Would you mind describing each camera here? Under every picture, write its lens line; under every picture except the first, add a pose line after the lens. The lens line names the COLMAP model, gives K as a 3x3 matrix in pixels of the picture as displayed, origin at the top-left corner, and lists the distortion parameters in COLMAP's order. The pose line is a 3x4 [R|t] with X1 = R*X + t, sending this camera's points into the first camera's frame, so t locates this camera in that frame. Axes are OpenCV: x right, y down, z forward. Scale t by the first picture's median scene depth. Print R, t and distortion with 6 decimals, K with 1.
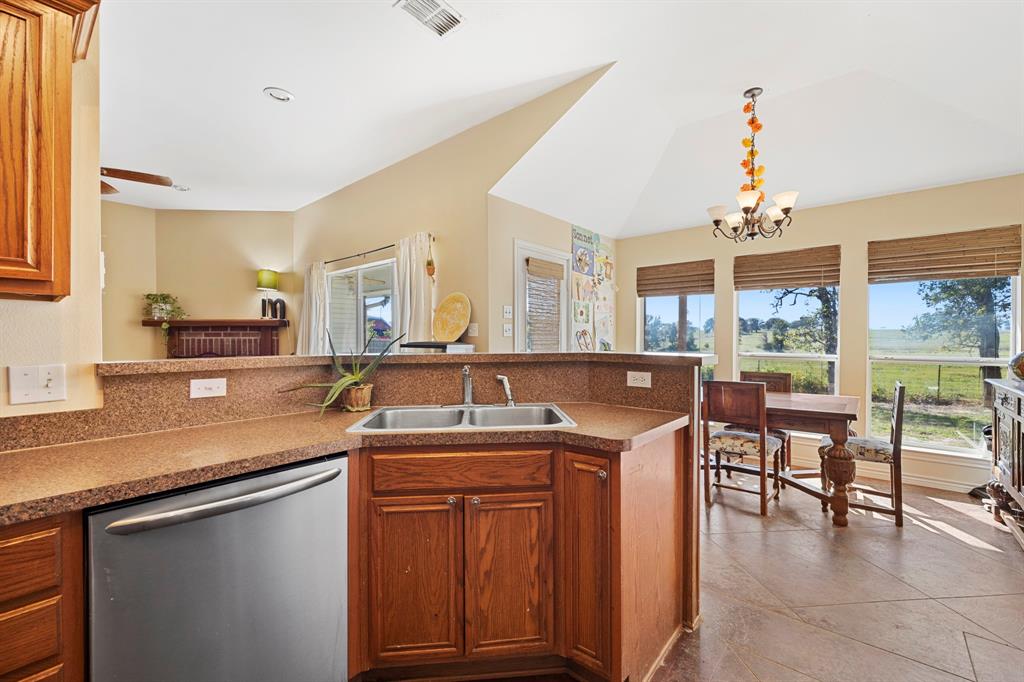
lens RADIAL K [[428.5, 0, 512.0], [0, 428.5, 341.0], [0, 0, 1]] dist [0.005491, -0.000052]
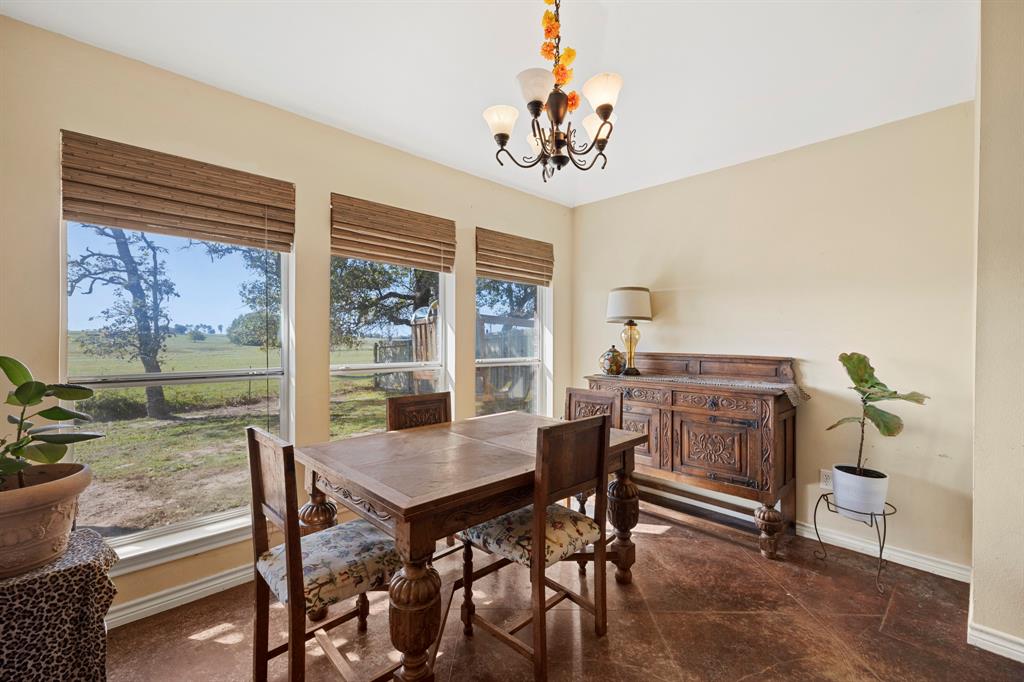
lens RADIAL K [[428.5, 0, 512.0], [0, 428.5, 341.0], [0, 0, 1]] dist [0.005491, -0.000052]
pose [[0.094783, -0.000001, 0.995498, -0.022821], [0.003620, 0.999993, -0.000343, 0.000375], [-0.995491, 0.003637, 0.094782, 0.688526]]
